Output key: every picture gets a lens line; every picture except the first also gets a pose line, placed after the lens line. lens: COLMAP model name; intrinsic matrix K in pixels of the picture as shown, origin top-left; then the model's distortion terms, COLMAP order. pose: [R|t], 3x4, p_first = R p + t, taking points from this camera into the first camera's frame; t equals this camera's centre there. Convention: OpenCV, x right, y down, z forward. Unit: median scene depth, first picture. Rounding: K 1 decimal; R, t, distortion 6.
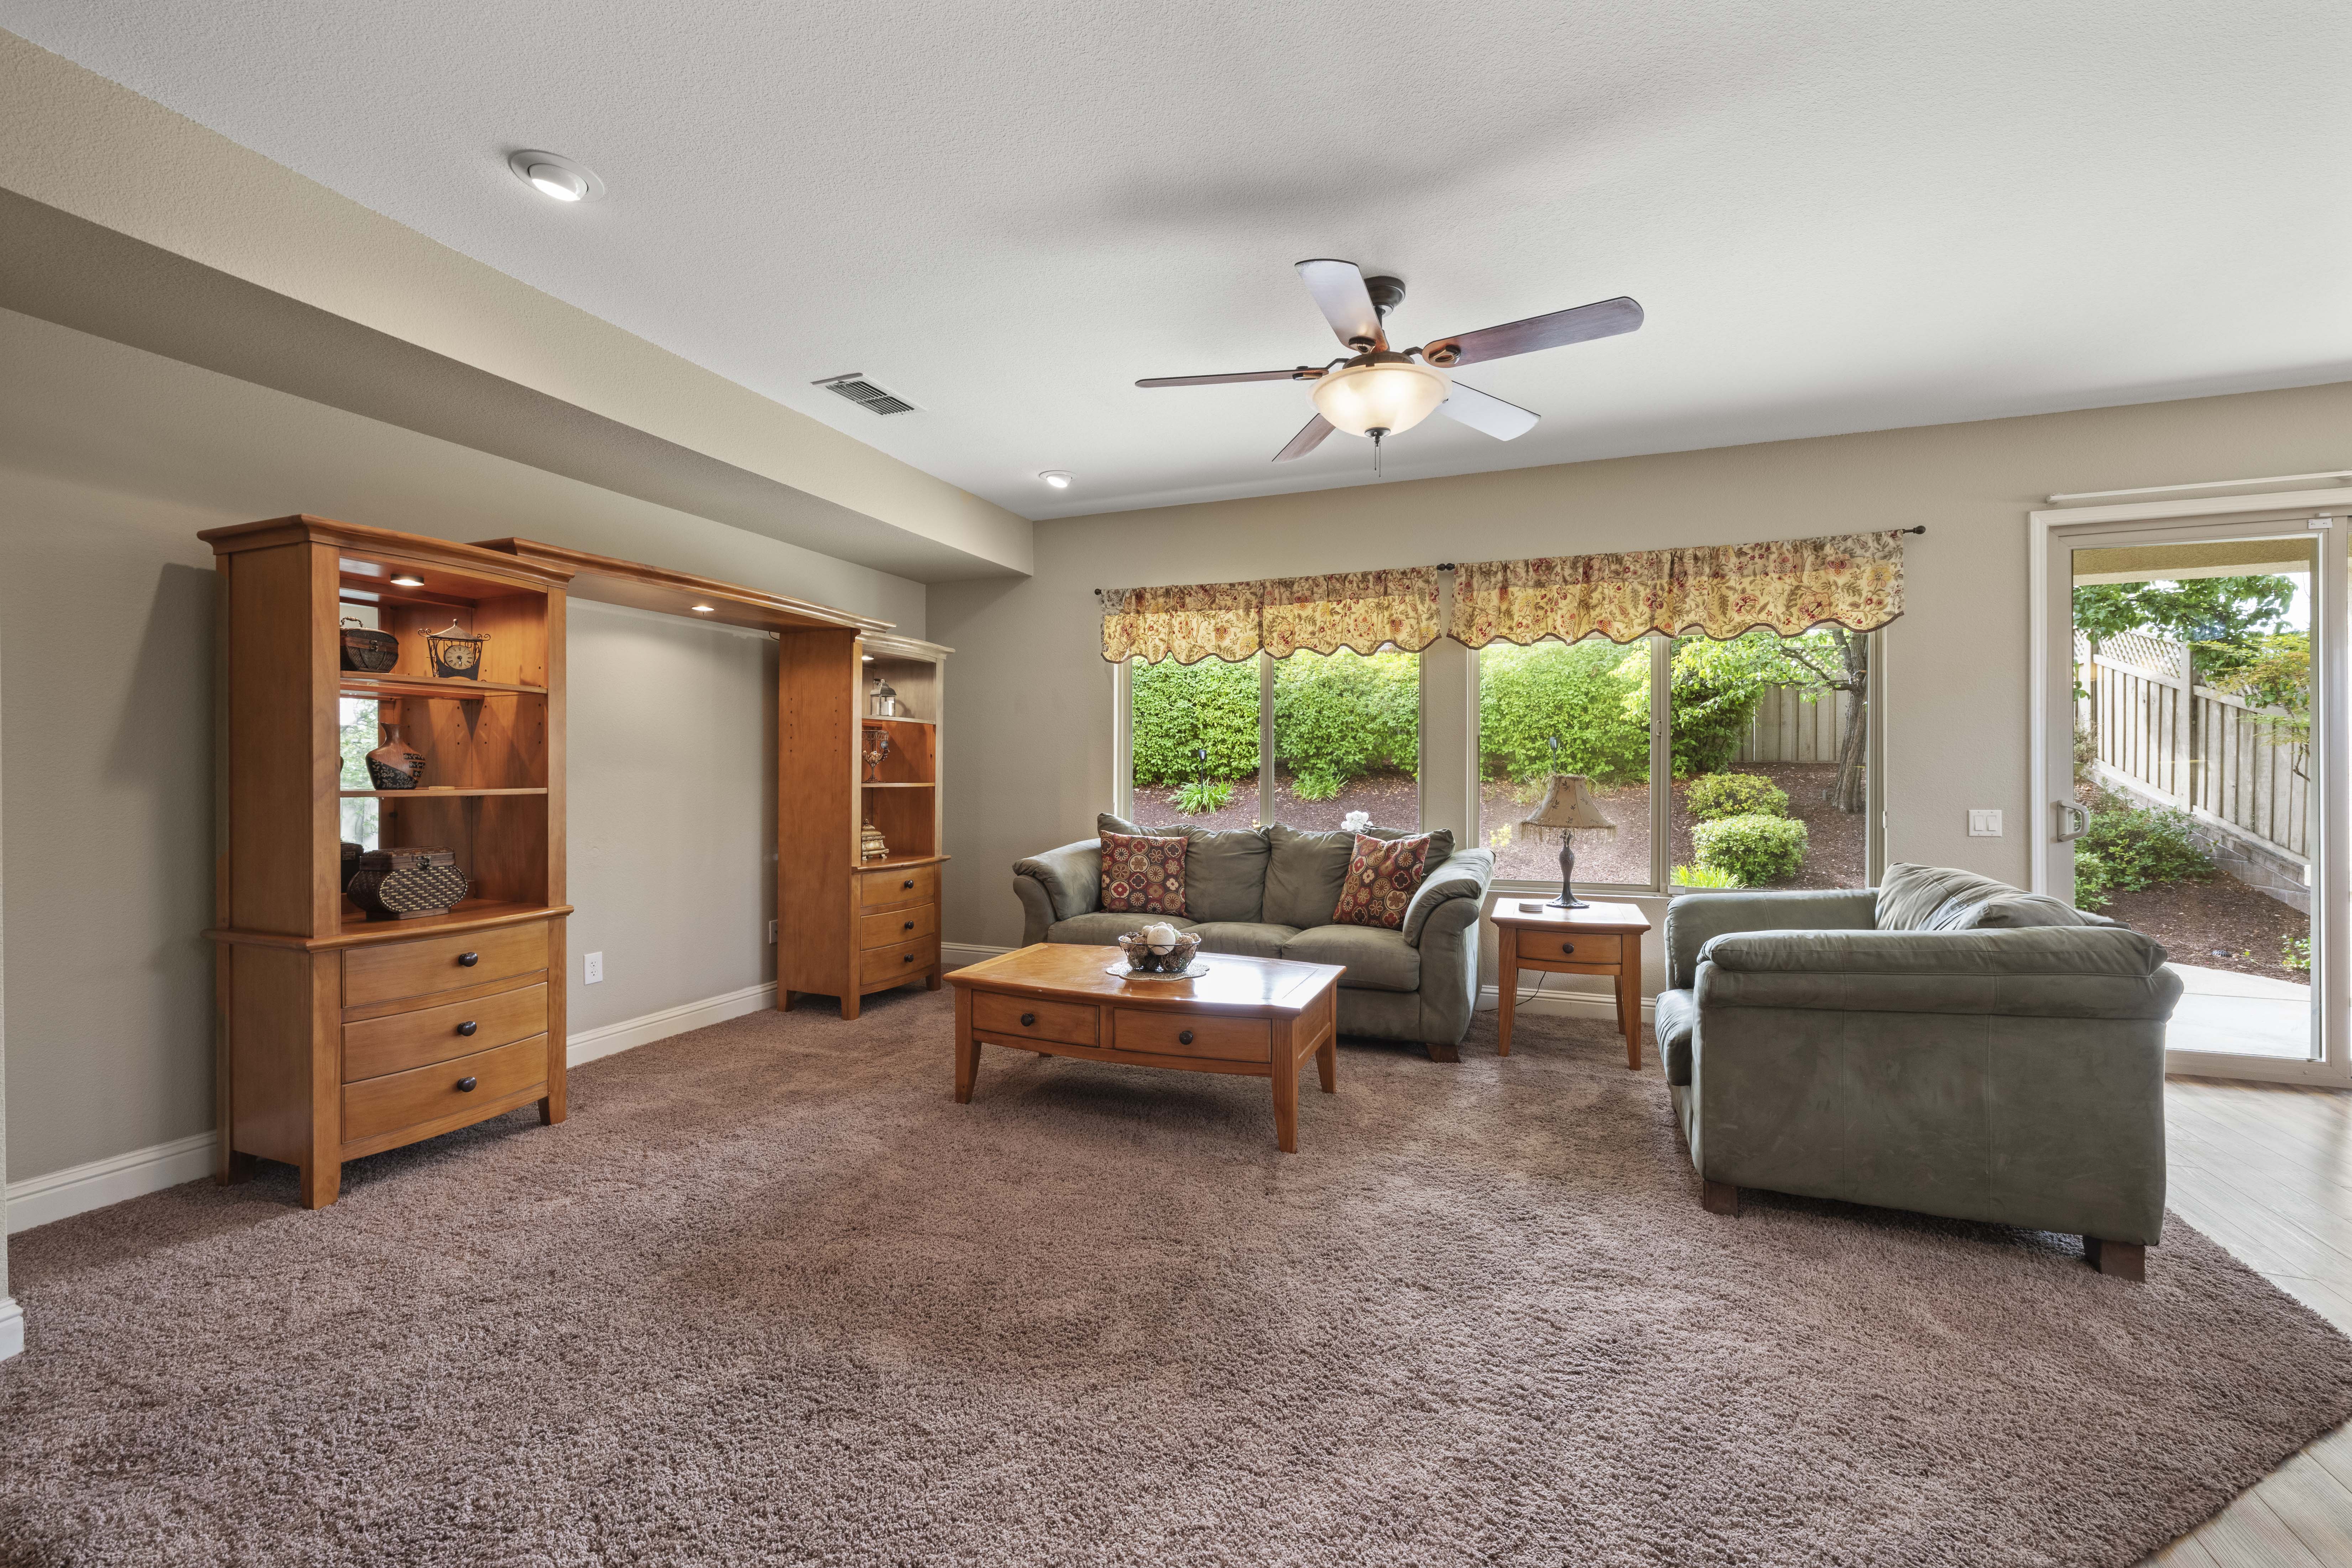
lens RADIAL K [[959.9, 0, 1189.1], [0, 959.9, 775.6], [0, 0, 1]] dist [-0.001582, 0.000457]
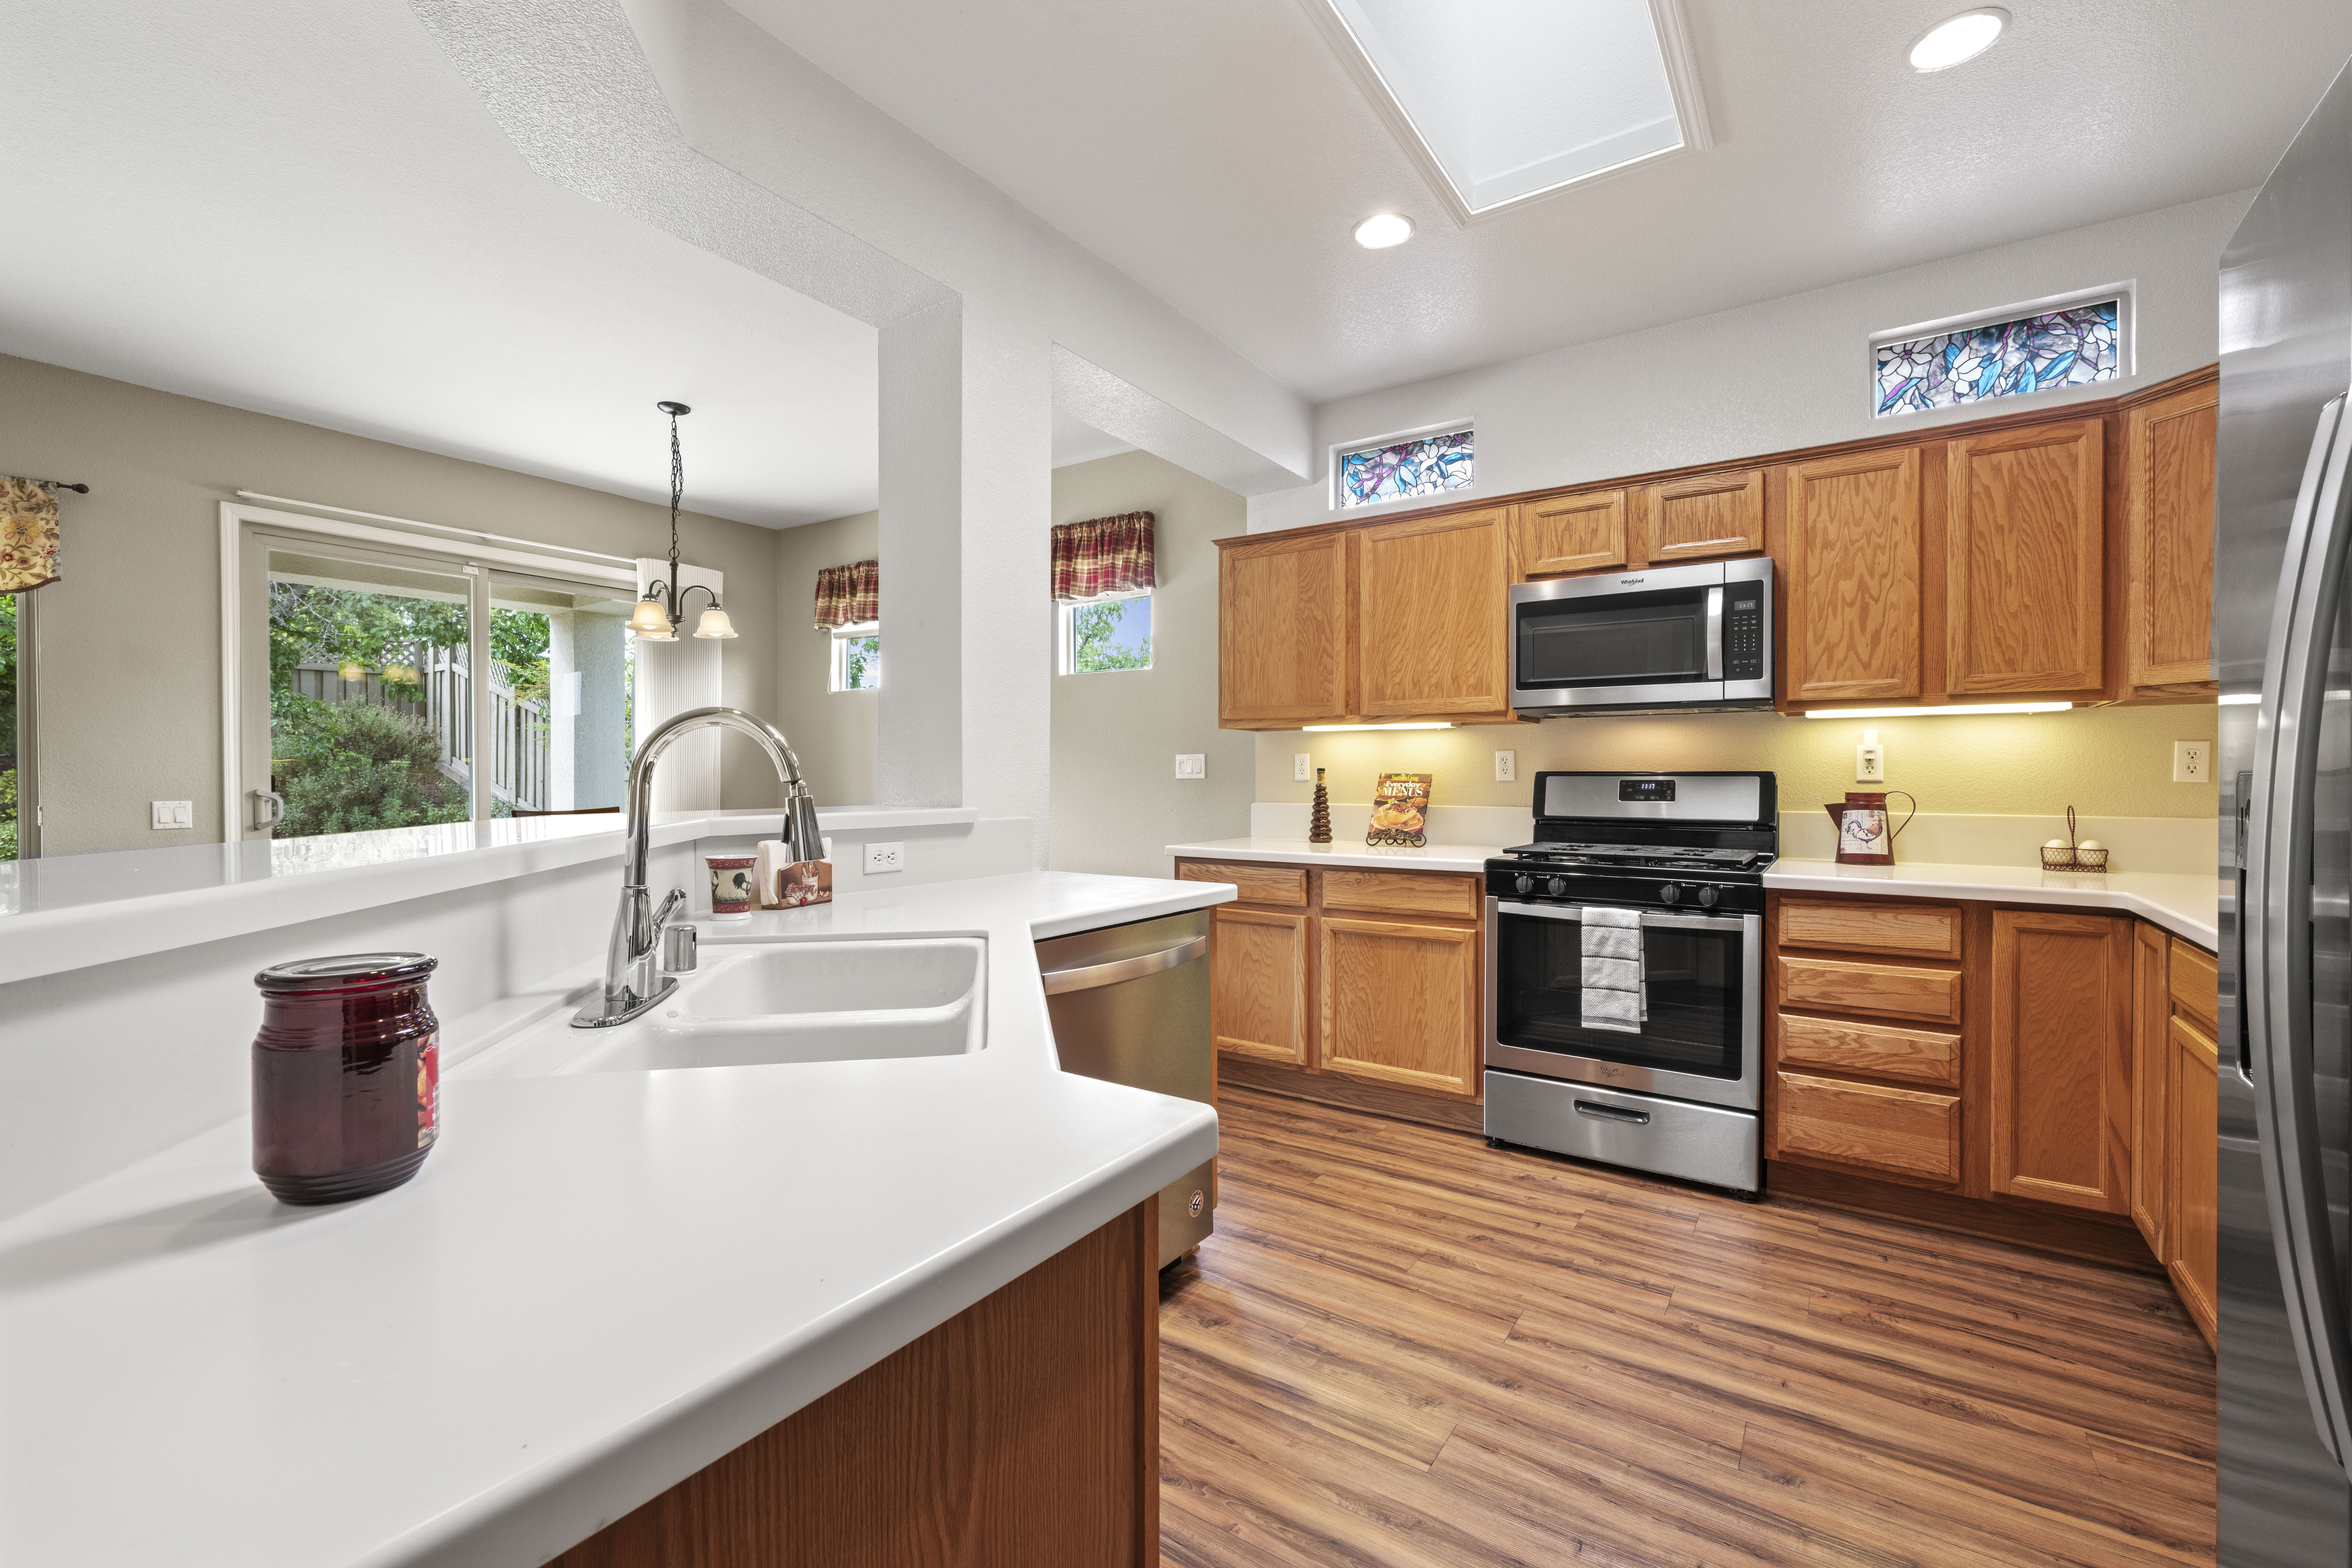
lens RADIAL K [[987.2, 0, 1179.9], [0, 987.2, 783.4], [0, 0, 1]] dist [-0.003119, 0.000837]
pose [[0.234437, -0.006054, 0.972112, 0.097406], [0.000452, 0.999981, 0.006118, 0.011118], [-0.972131, -0.000995, 0.234435, -0.183501]]
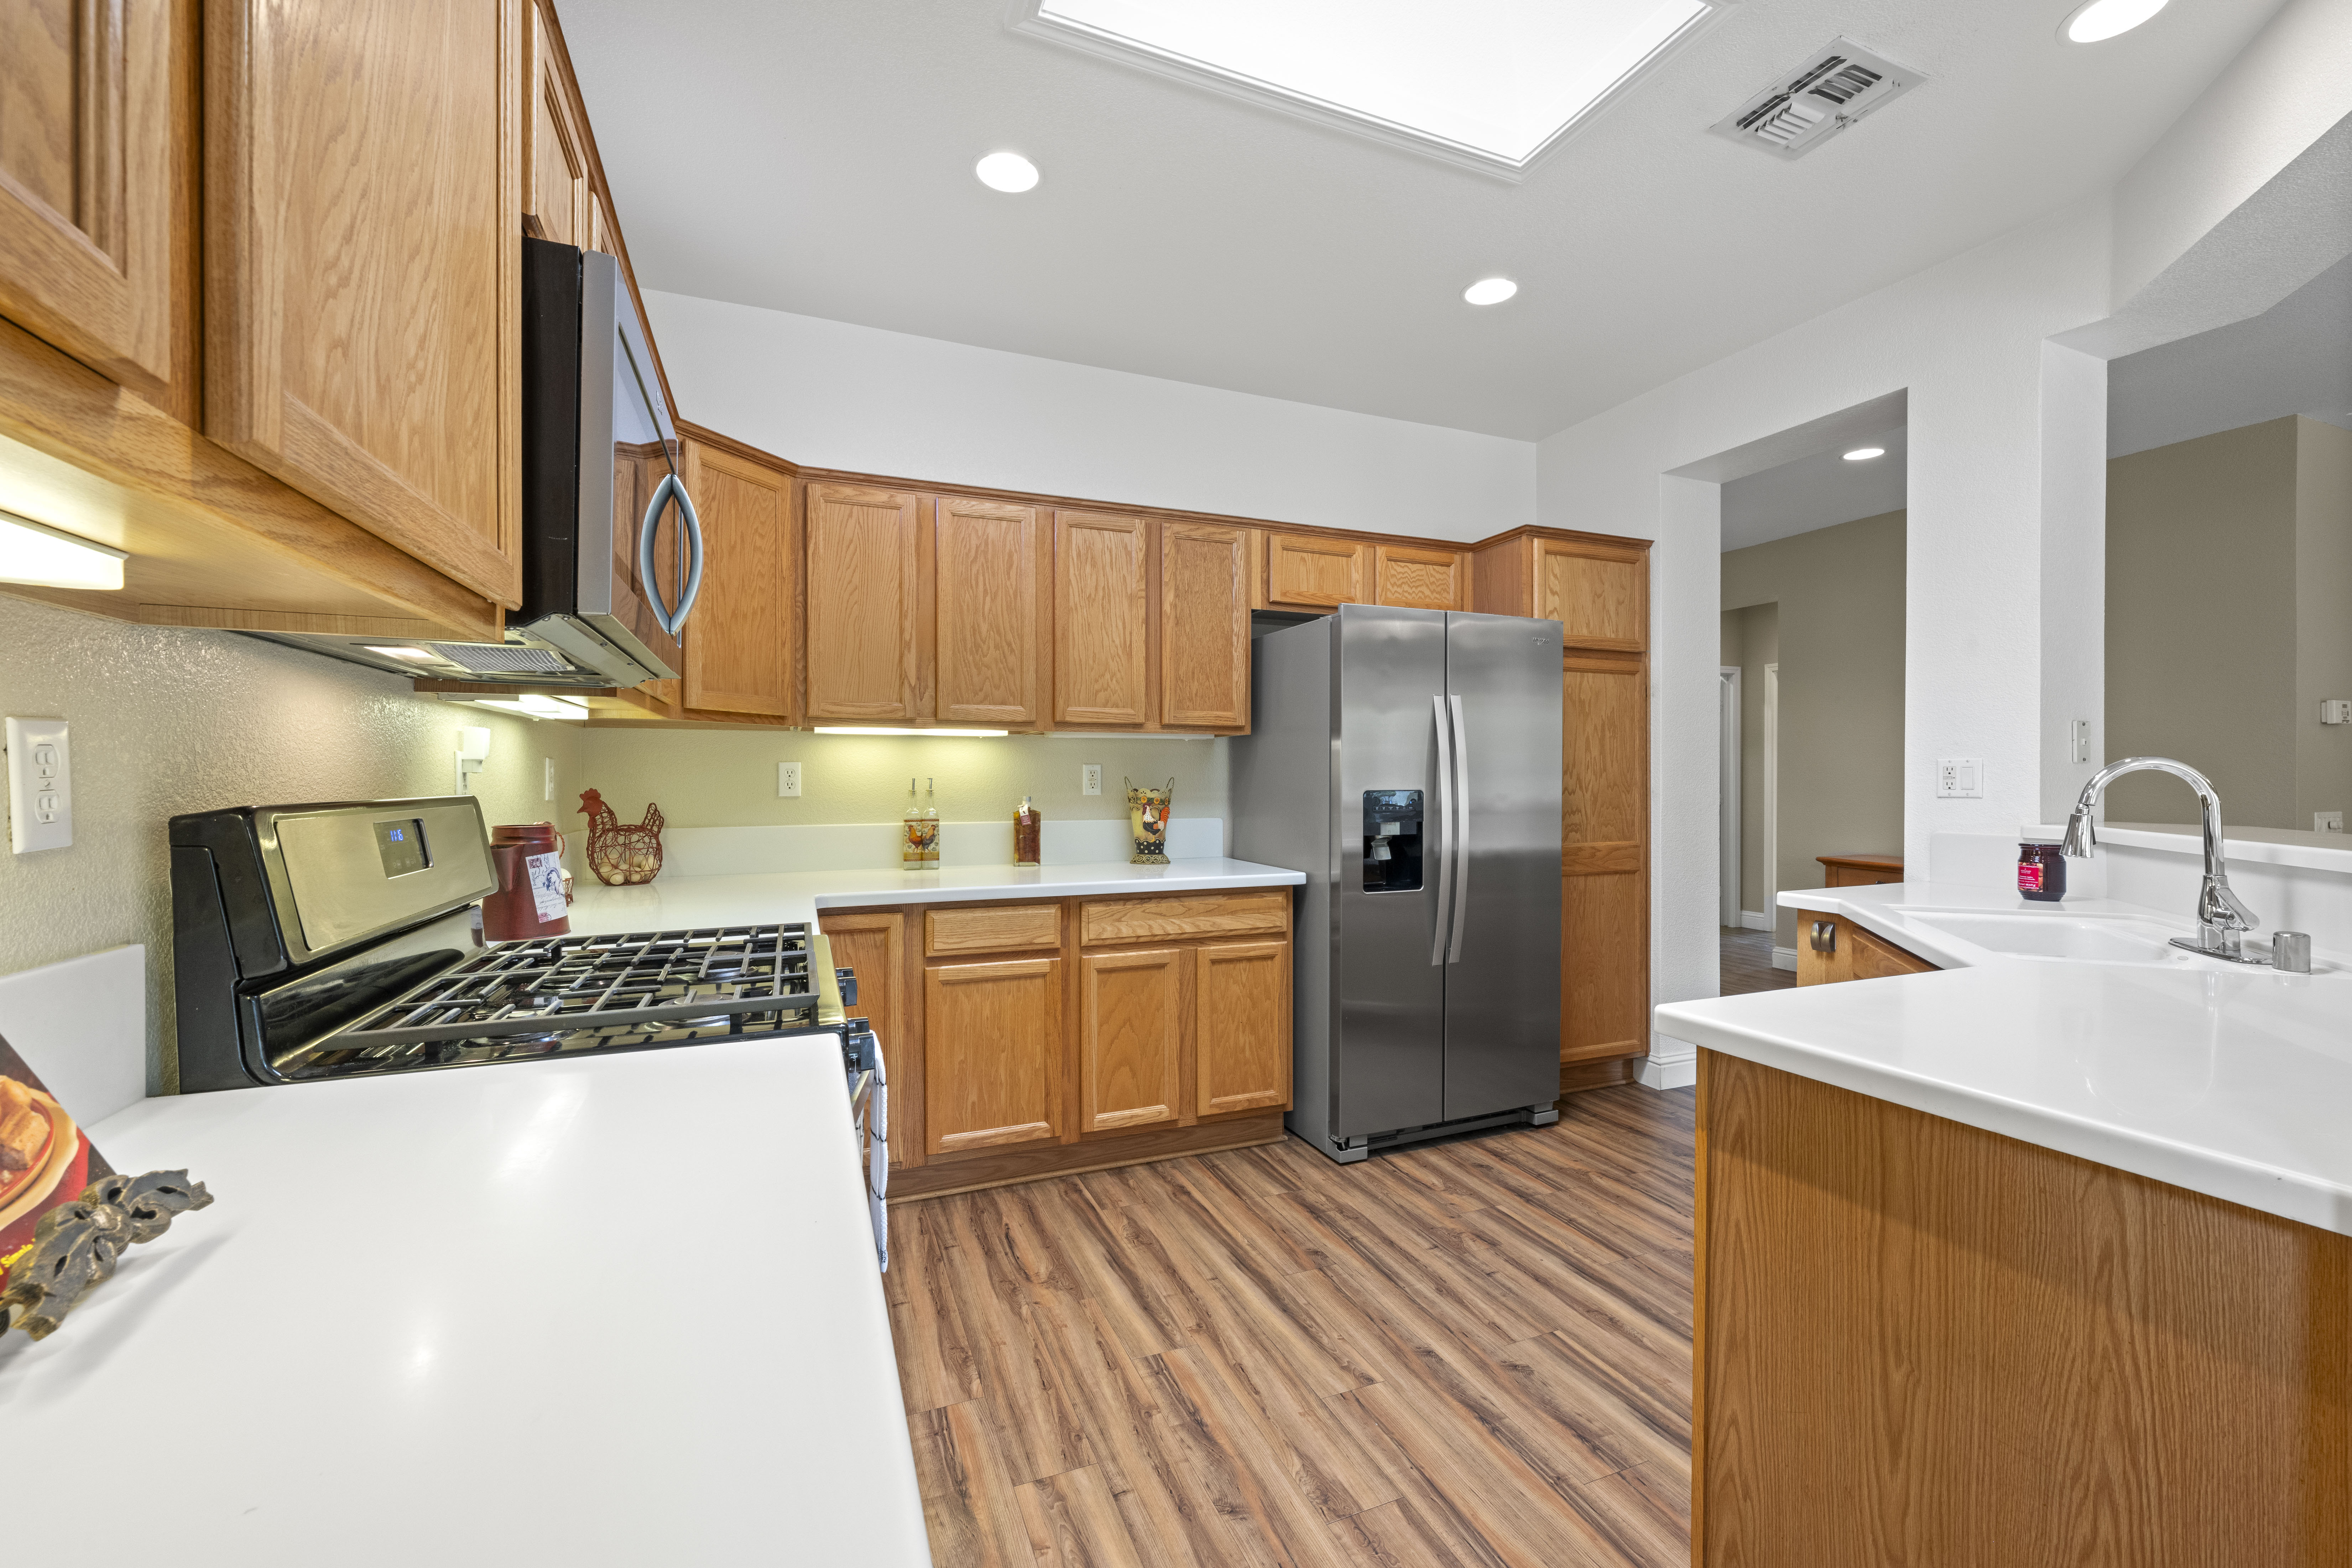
lens RADIAL K [[959.9, 0, 1178.9], [0, 959.9, 781.4], [0, 0, 1]] dist [-0.001582, 0.000457]
pose [[-0.728766, 0.004702, -0.684747, 0.899572], [-0.000338, 0.999974, 0.007226, -0.000756], [0.684763, 0.005497, -0.728745, 0.018402]]
